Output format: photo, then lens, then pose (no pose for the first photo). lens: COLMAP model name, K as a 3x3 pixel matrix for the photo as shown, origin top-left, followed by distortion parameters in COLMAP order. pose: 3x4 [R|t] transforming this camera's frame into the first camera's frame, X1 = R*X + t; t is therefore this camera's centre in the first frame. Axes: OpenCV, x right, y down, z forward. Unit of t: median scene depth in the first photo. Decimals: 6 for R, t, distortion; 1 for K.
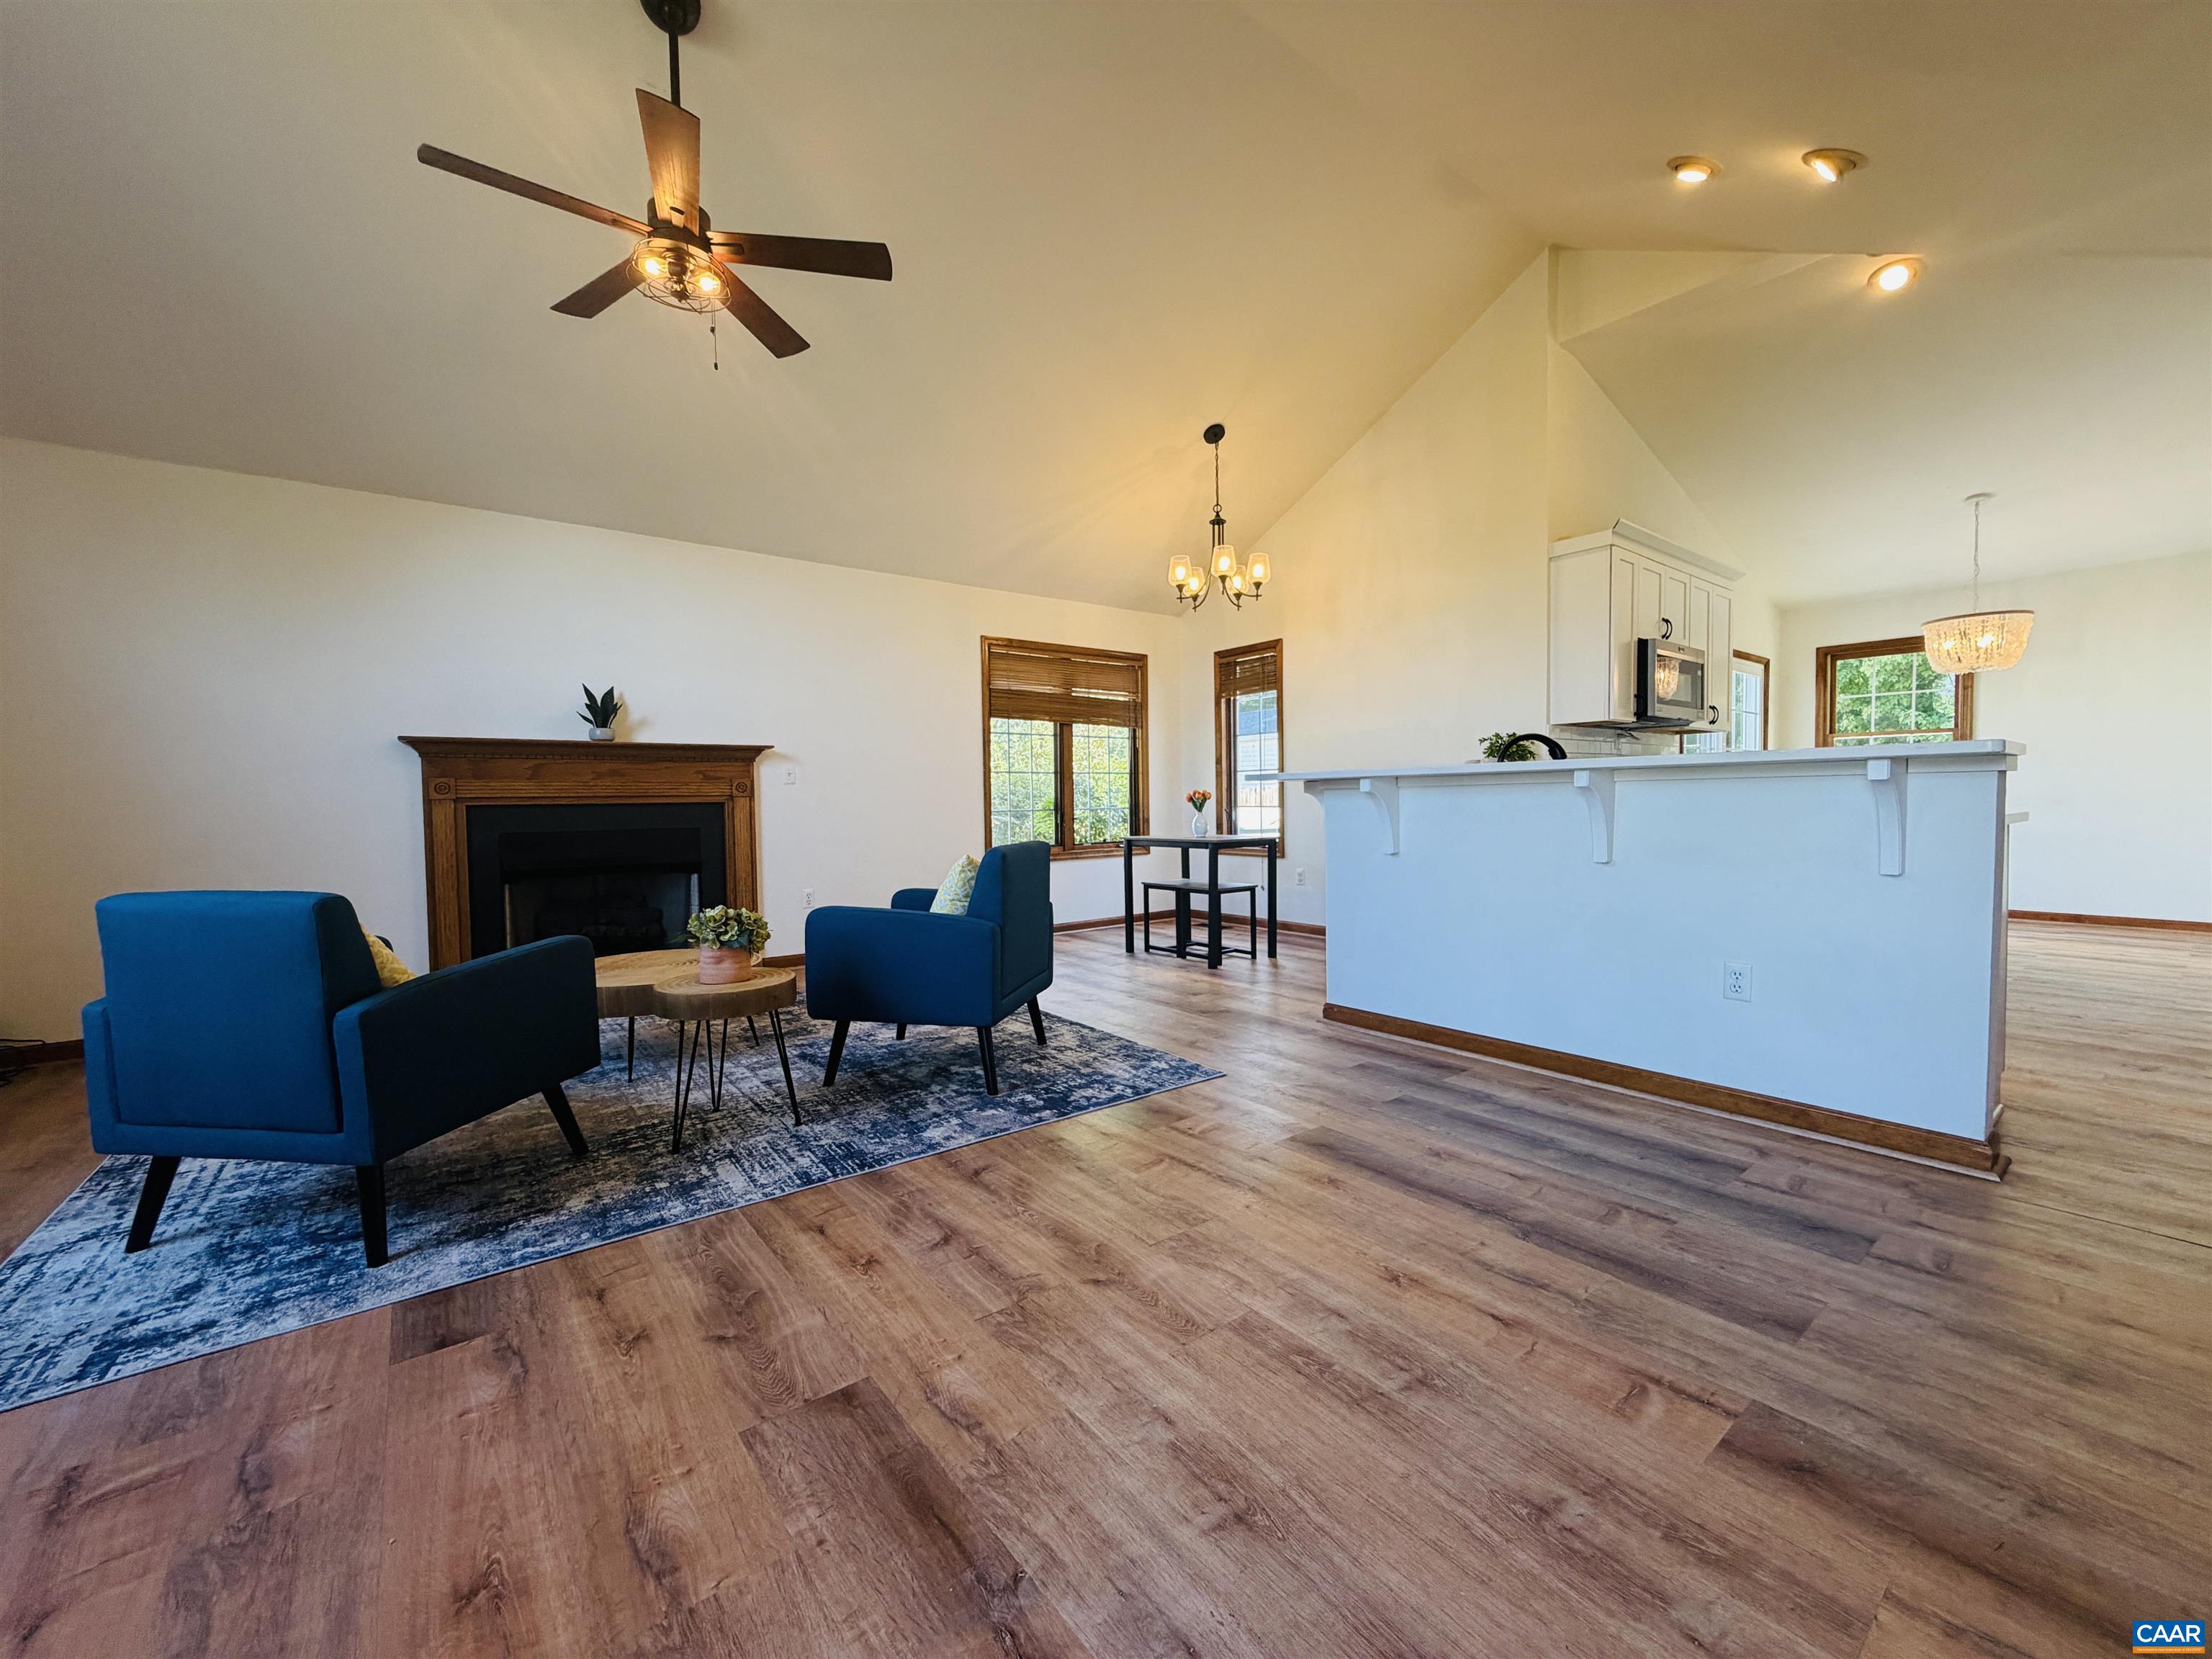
lens RADIAL K [[875.0, 0, 1100.4], [0, 875.0, 837.1], [0, 0, 1]] dist [-0.001707, 0.000158]
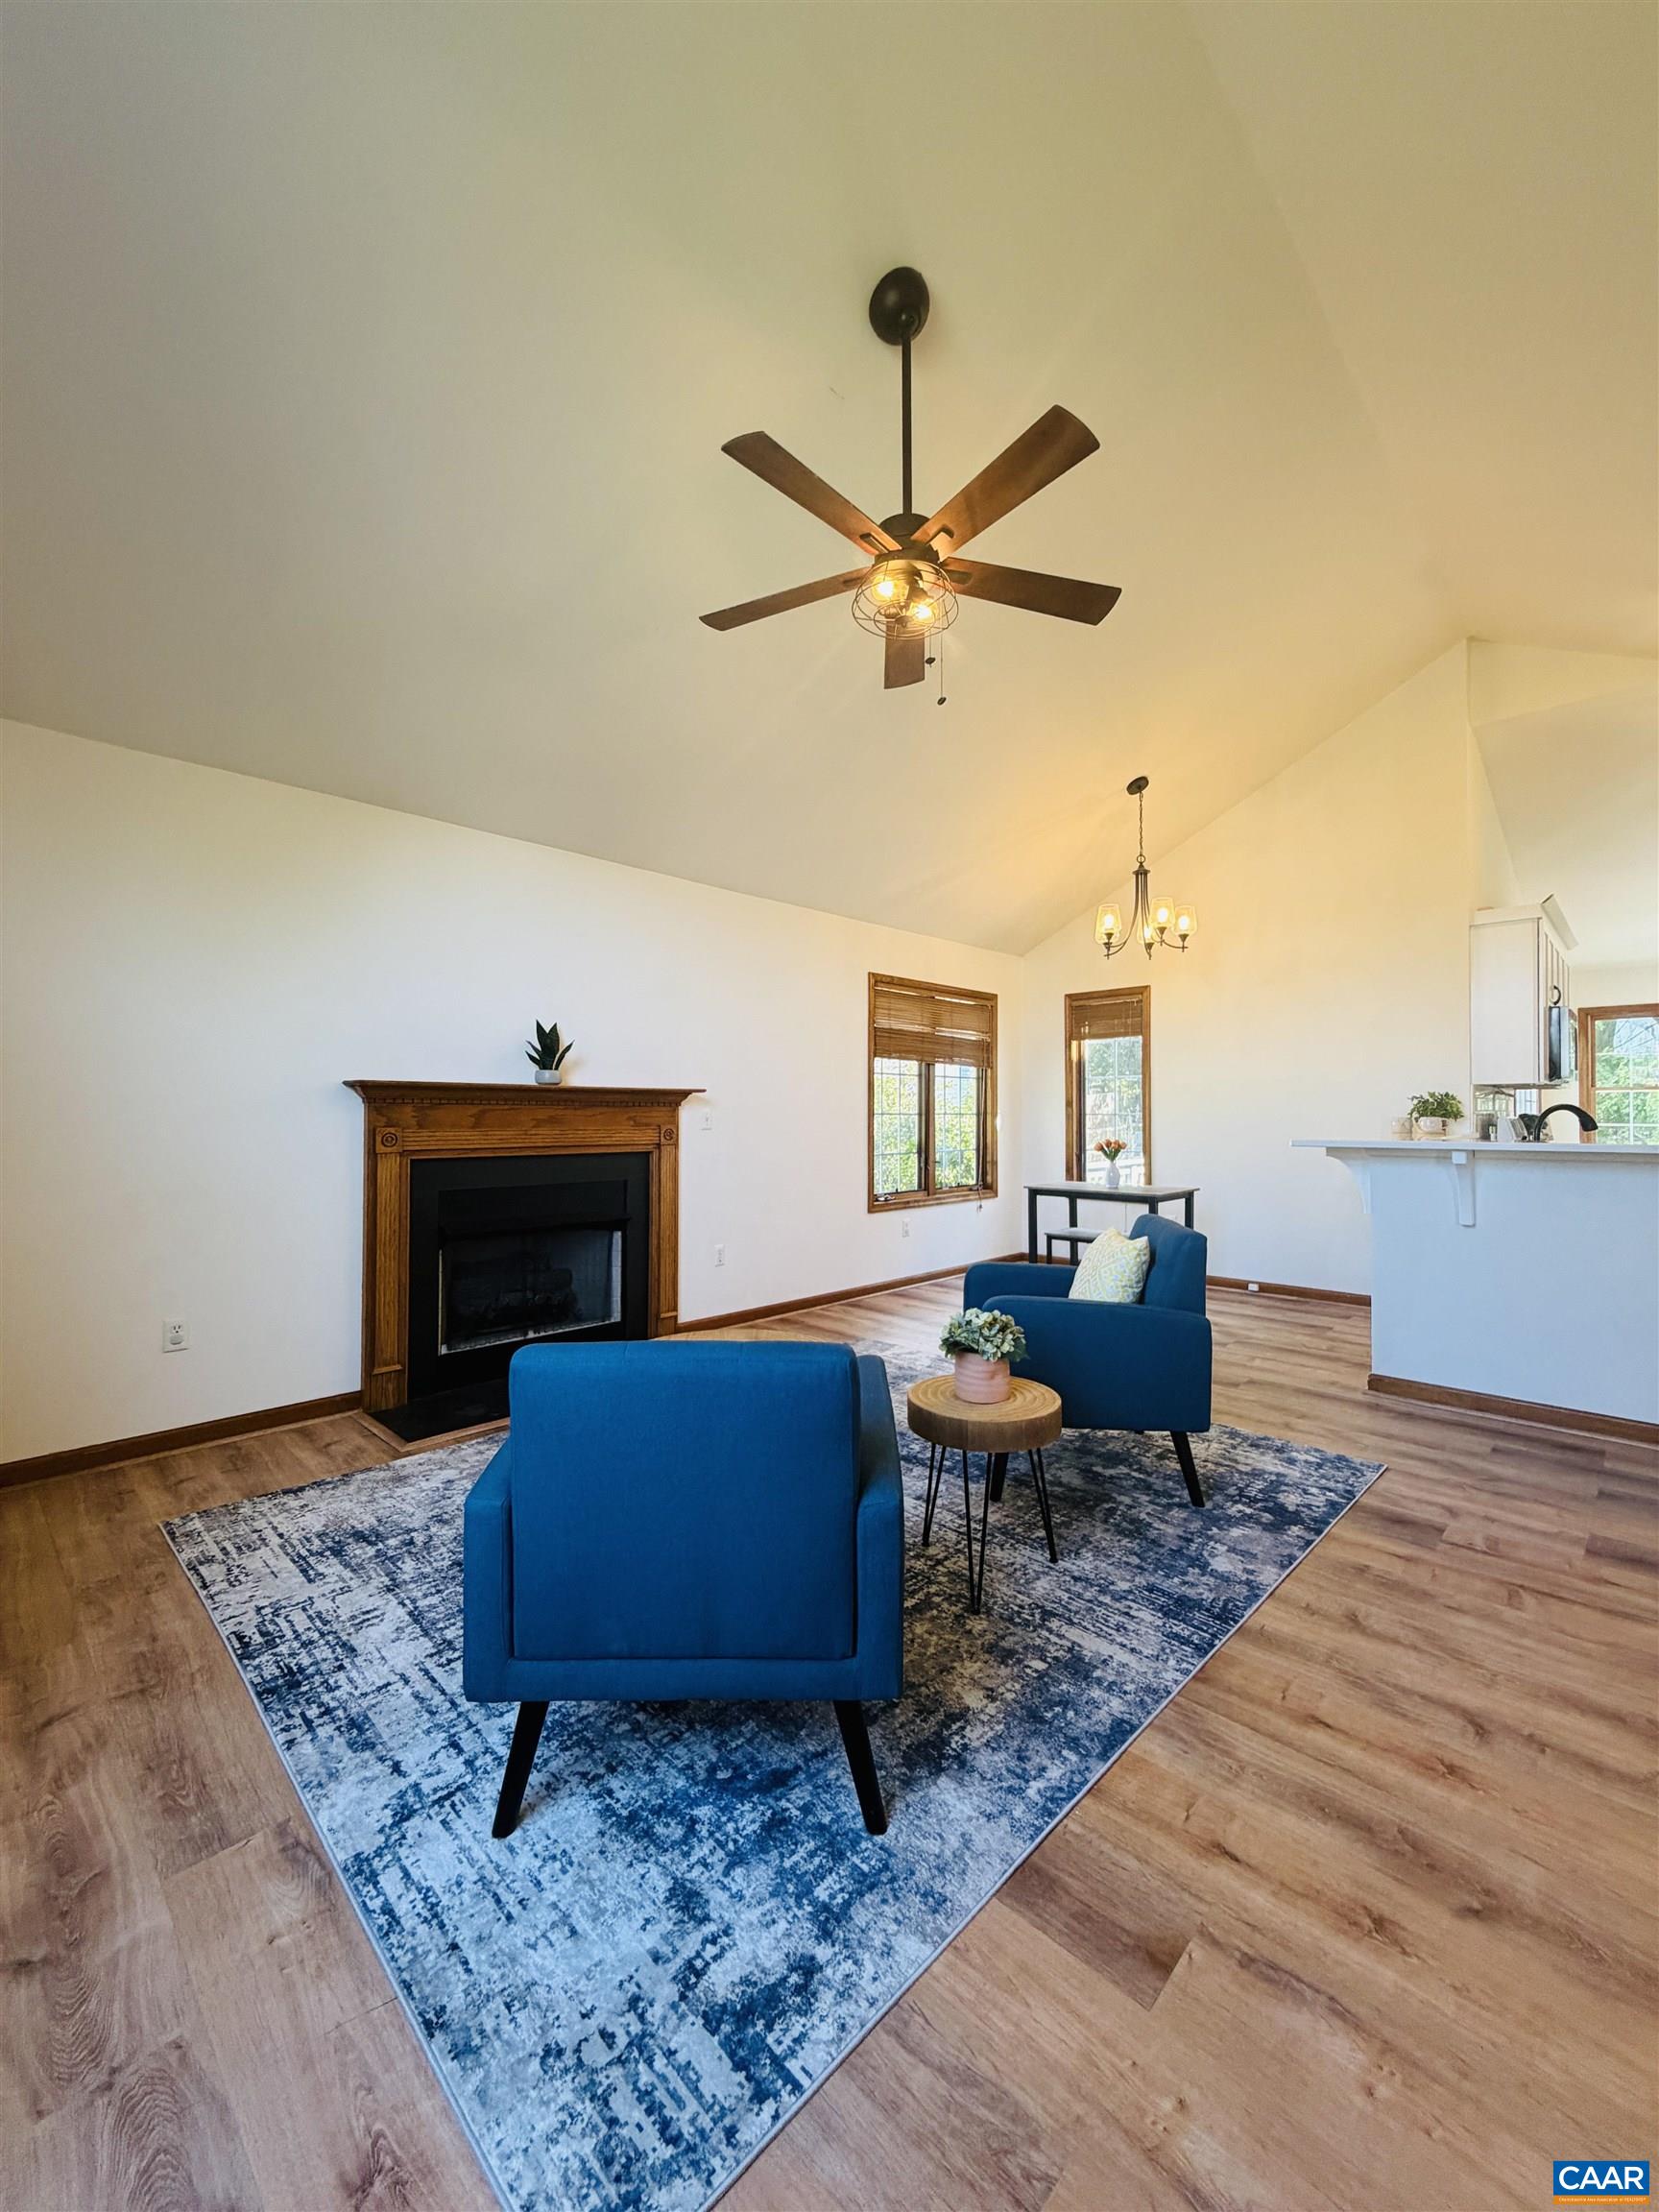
lens RADIAL K [[875.0, 0, 829.8], [0, 875.0, 1106.0], [0, 0, 1]] dist [-0.001707, 0.000158]
pose [[0.990357, 0.016485, 0.137554, -0.556934], [-0.009279, 0.998559, -0.052863, -0.060246], [-0.138227, 0.051077, 0.989083, 0.118527]]
